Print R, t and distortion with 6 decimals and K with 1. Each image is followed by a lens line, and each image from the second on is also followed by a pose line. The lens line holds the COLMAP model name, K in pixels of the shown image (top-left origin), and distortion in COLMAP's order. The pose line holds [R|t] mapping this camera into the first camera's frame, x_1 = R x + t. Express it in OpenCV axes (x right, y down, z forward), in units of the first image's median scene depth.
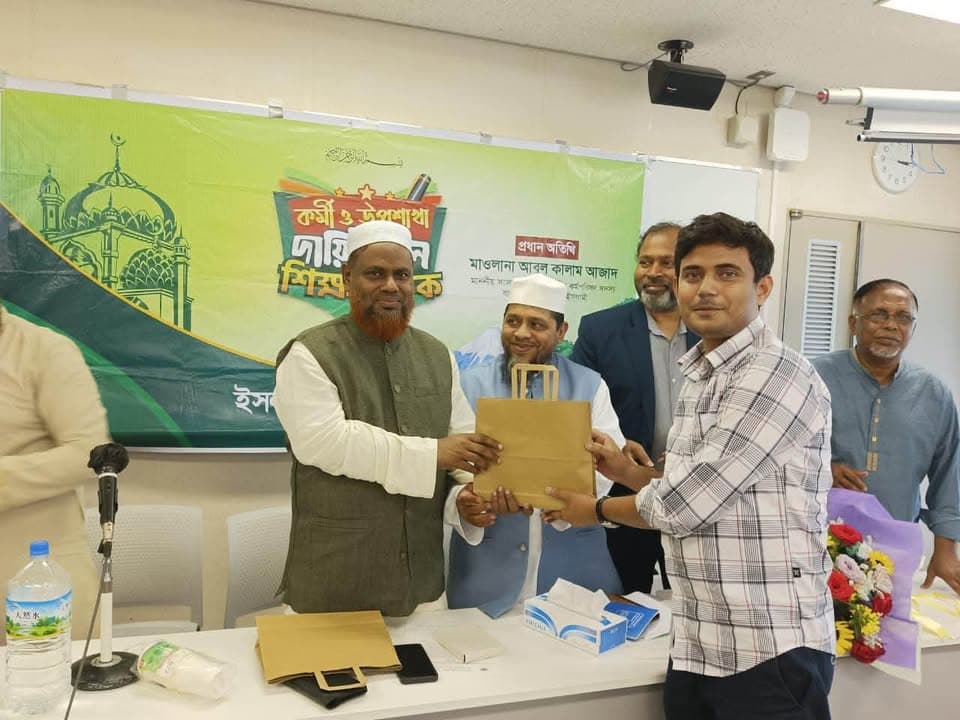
lens RADIAL K [[771.5, 0, 480.0], [0, 771.5, 360.0], [0, 0, 1]] dist [0.121168, -0.255065]
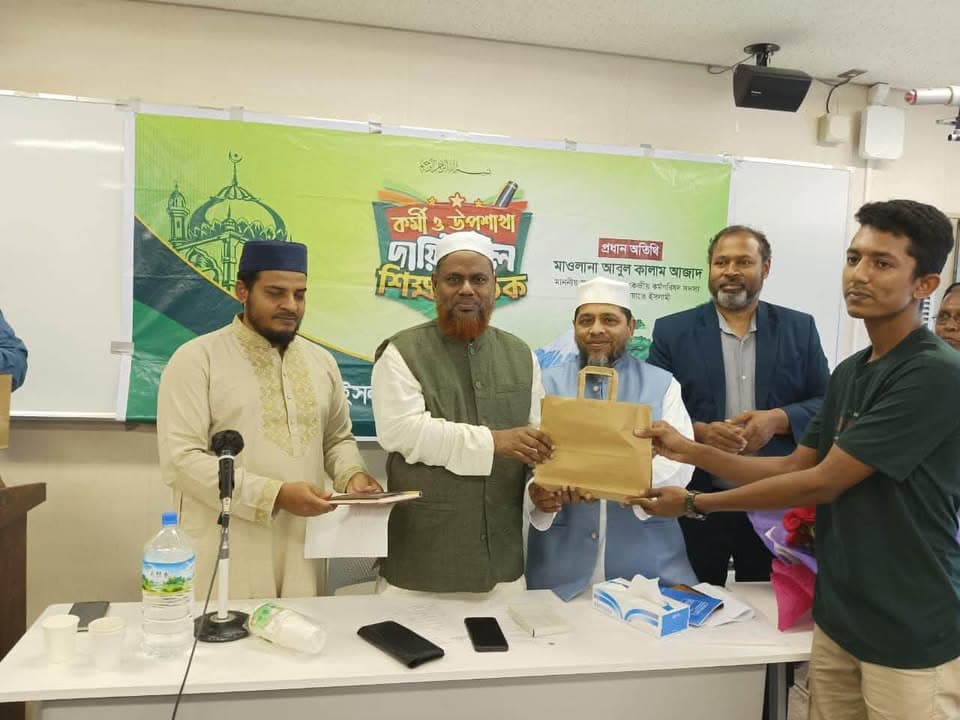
lens RADIAL K [[771.5, 0, 480.0], [0, 771.5, 360.0], [0, 0, 1]] dist [0.121168, -0.255065]
pose [[0.991718, 0.010223, -0.128027, 0.024508], [-0.009063, 0.999912, 0.009642, -0.006770], [0.128114, -0.008402, 0.991724, -0.055230]]
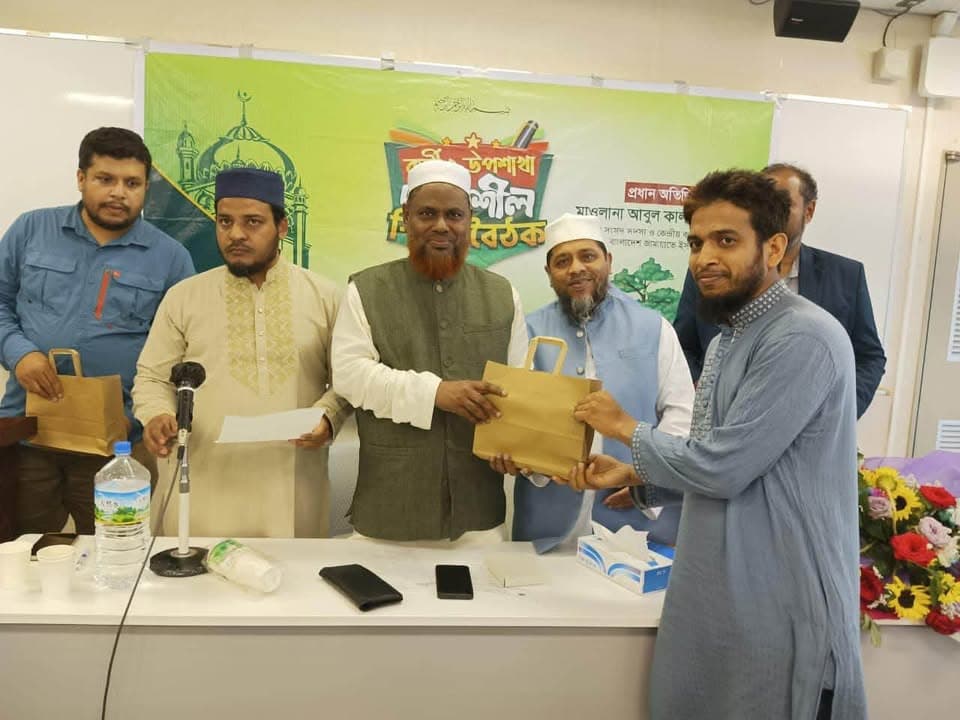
lens RADIAL K [[773.9, 0, 480.0], [0, 773.9, 360.0], [0, 0, 1]] dist [0.114880, -0.222810]
pose [[0.975835, 0.033989, -0.215851, 0.094914], [-0.024142, 0.998551, 0.048094, 0.021618], [0.217173, -0.041720, 0.975241, -0.003894]]
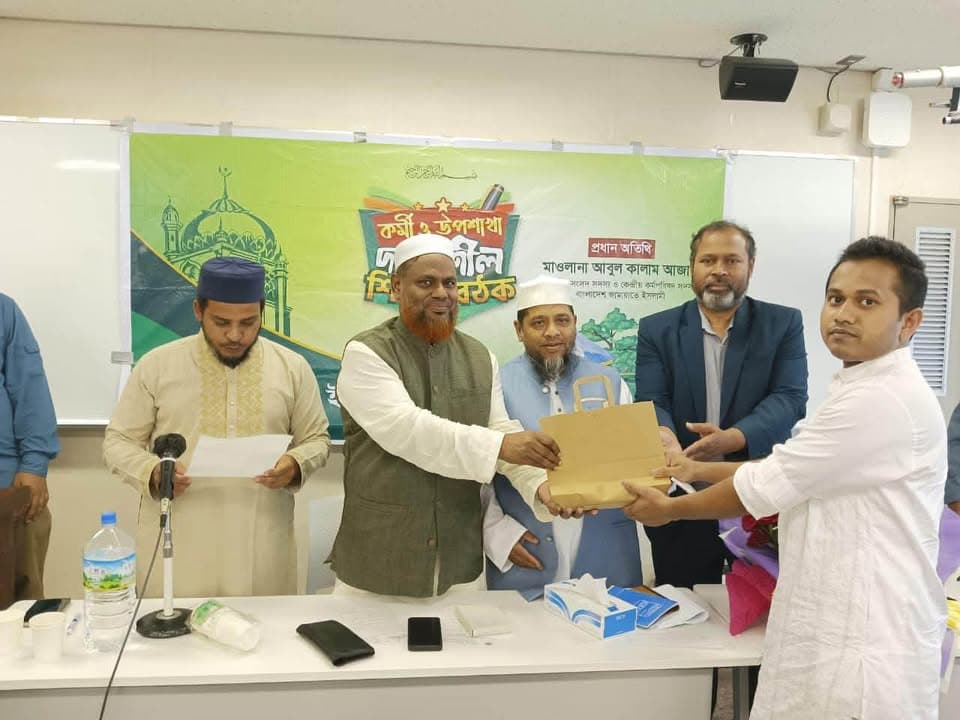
lens RADIAL K [[768.1, 0, 480.0], [0, 768.1, 360.0], [0, 0, 1]] dist [0.120260, -0.245206]
pose [[0.977438, -0.010007, -0.210985, 0.131144], [0.010426, 0.999945, 0.000877, -0.001094], [0.210964, -0.003057, 0.977489, -0.036819]]
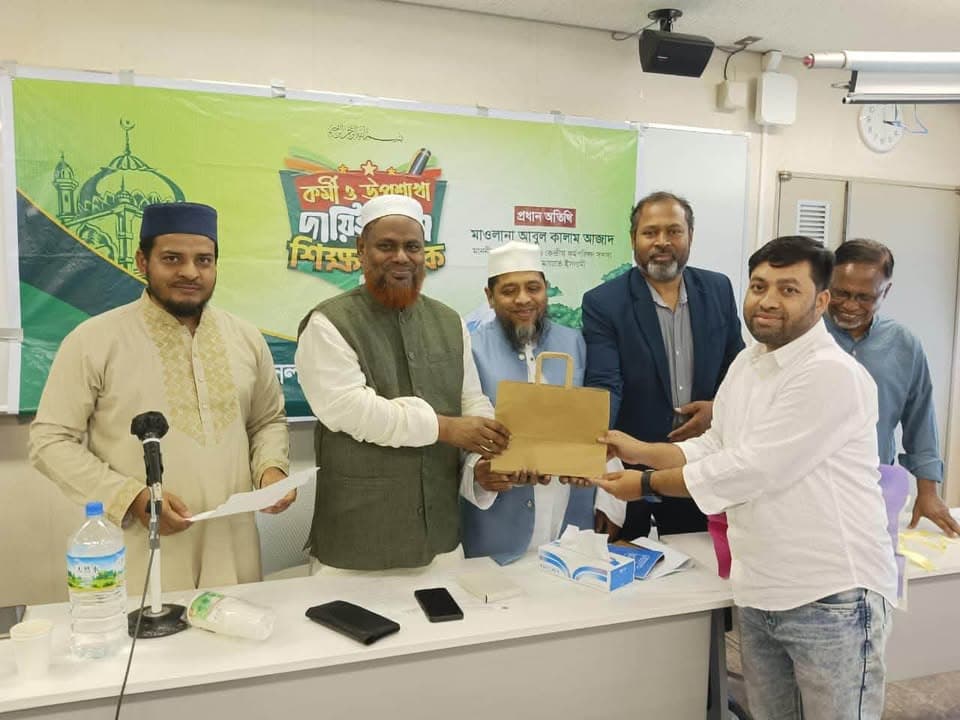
lens RADIAL K [[771.5, 0, 480.0], [0, 771.5, 360.0], [0, 0, 1]] dist [0.121168, -0.255065]
pose [[0.999449, -0.032479, 0.006890, -0.014766], [0.032216, 0.998855, 0.035379, 0.006799], [-0.008031, -0.035138, 0.999350, -0.040858]]
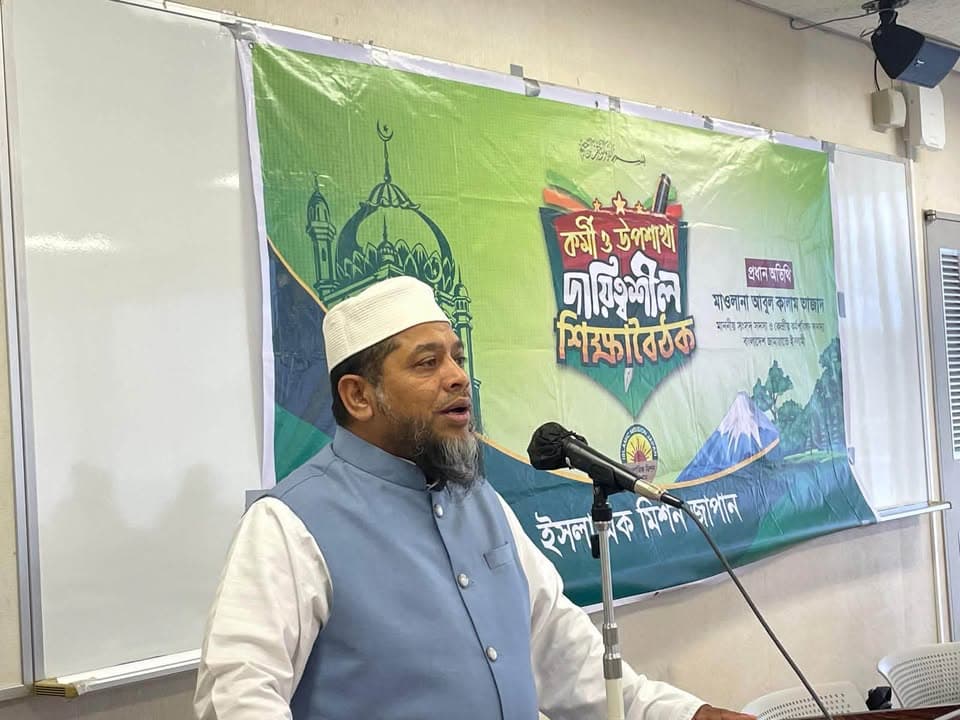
lens RADIAL K [[1552.8, 0, 480.0], [0, 1552.8, 360.0], [0, 0, 1]] dist [0.051156, 0.067085]
pose [[0.842502, -0.075740, 0.533342, -0.988099], [0.121677, 0.991236, -0.051443, -0.030740], [-0.524771, 0.108236, 0.844334, -0.042102]]
